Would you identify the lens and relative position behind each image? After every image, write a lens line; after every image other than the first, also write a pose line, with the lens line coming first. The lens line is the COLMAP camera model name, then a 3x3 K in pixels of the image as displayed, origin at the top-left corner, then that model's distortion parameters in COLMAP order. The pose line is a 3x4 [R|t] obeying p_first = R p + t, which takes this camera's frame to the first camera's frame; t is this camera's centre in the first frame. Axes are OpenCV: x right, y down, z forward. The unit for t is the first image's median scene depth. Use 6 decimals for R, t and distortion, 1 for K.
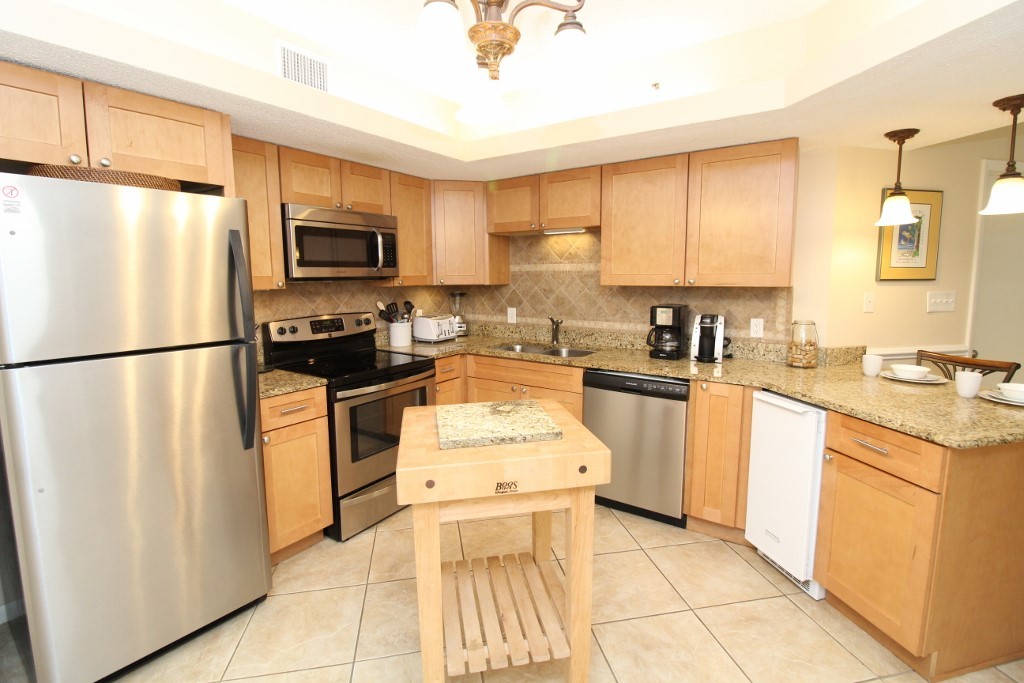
lens RADIAL K [[474.3, 0, 514.1], [0, 474.3, 325.9], [0, 0, 1]] dist [-0.001702, -0.000478]
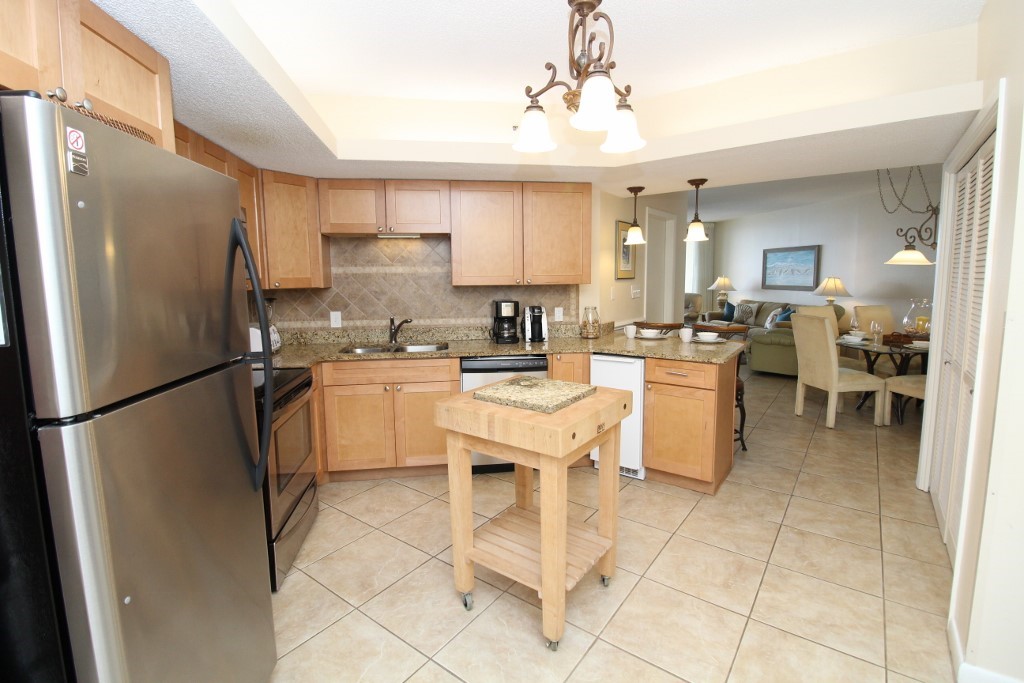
lens RADIAL K [[470.7, 0, 511.9], [0, 470.7, 325.9], [0, 0, 1]] dist [0.000937, -0.000167]
pose [[0.743071, -0.073313, 0.665184, -0.502647], [0.079373, 0.996620, 0.021175, -0.001492], [-0.664488, 0.037063, 0.746379, 0.068149]]
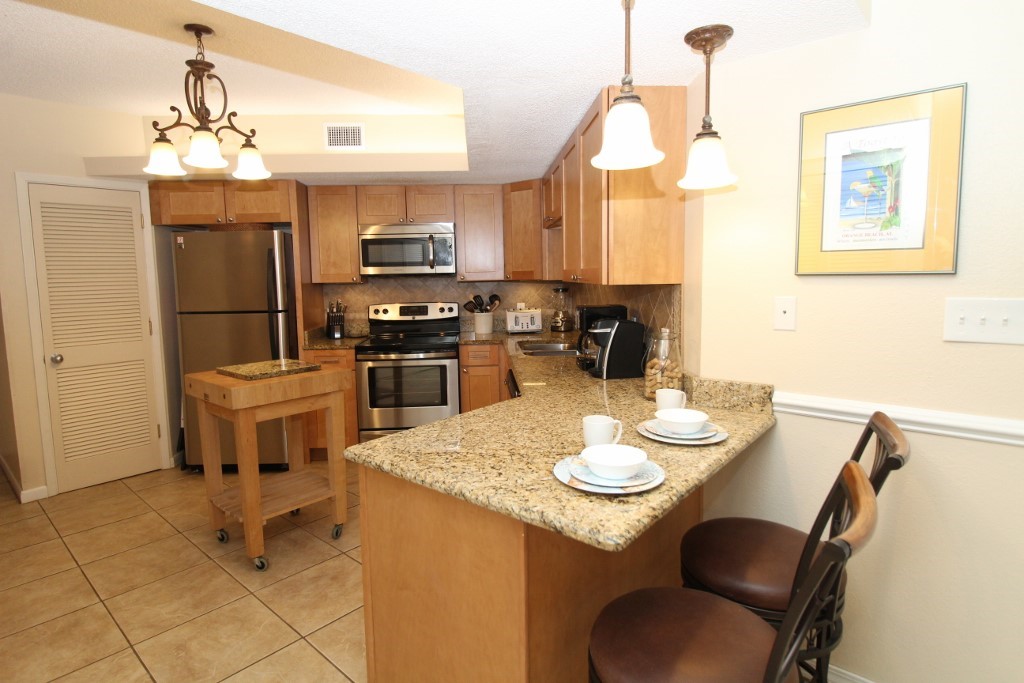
lens RADIAL K [[548.5, 0, 511.1], [0, 548.5, 324.9], [0, 0, 1]] dist [-0.003453, -0.000406]
pose [[0.600954, 0.069505, -0.796256, 1.030658], [-0.072361, 0.996852, 0.032402, -0.030706], [0.796002, 0.038145, 0.604091, 0.309721]]
